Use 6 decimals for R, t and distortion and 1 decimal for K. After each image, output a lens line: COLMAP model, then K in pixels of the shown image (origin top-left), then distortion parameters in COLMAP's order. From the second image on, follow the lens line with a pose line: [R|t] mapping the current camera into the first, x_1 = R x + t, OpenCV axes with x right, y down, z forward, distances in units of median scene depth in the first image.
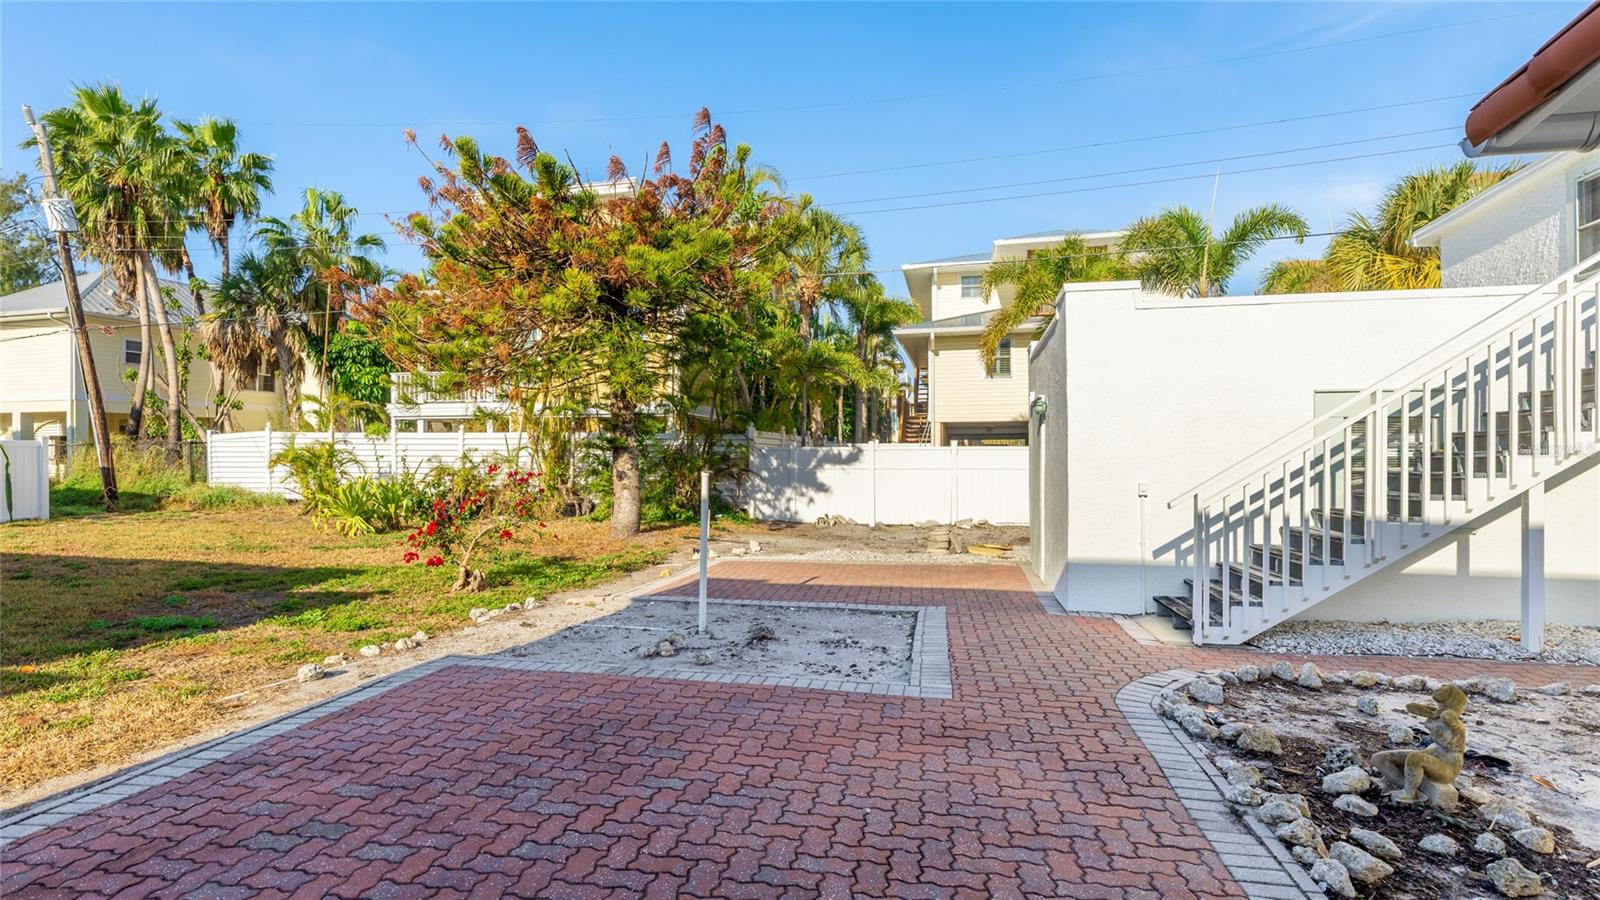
lens RADIAL K [[832.2, 0, 800.4], [0, 832.2, 451.9], [0, 0, 1]] dist [-0.005217, -0.001102]
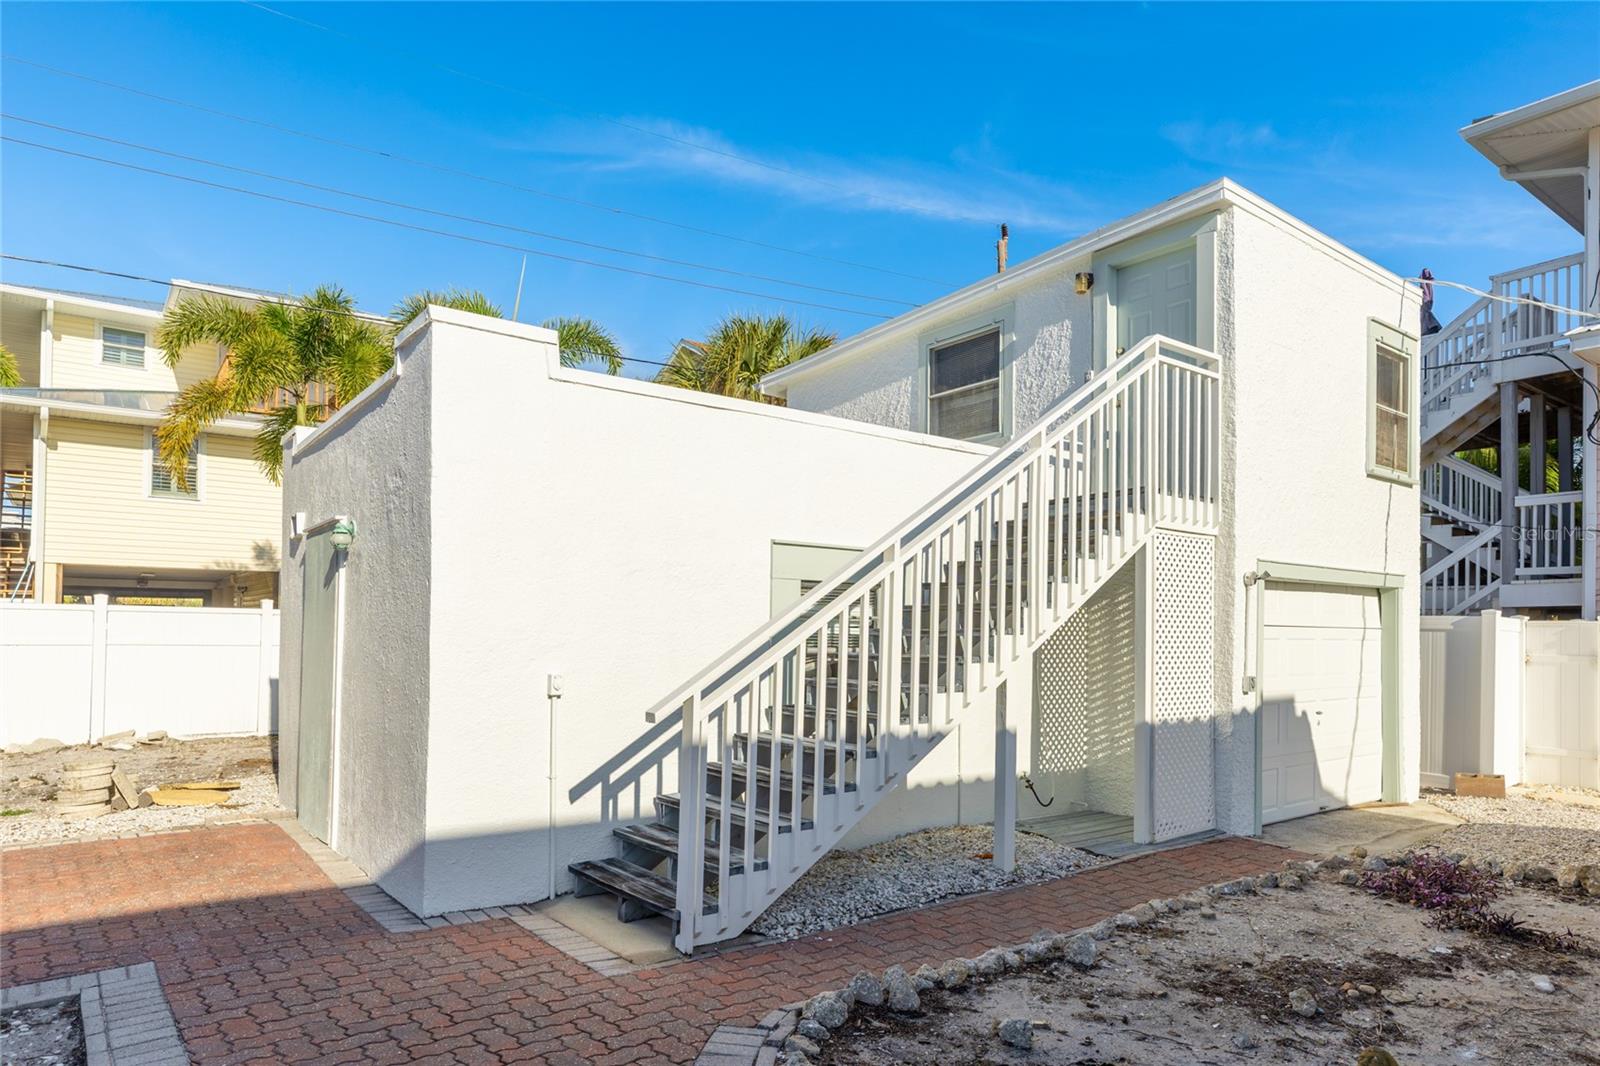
lens RADIAL K [[983.7, 0, 822.8], [0, 983.7, 612.1], [0, 0, 1]] dist [0.010714, 0.001925]
pose [[0.661493, 0.023698, 0.749577, 0.009127], [-0.017505, 0.999716, -0.016159, 0.000392], [-0.749747, -0.002432, 0.661720, 0.332942]]
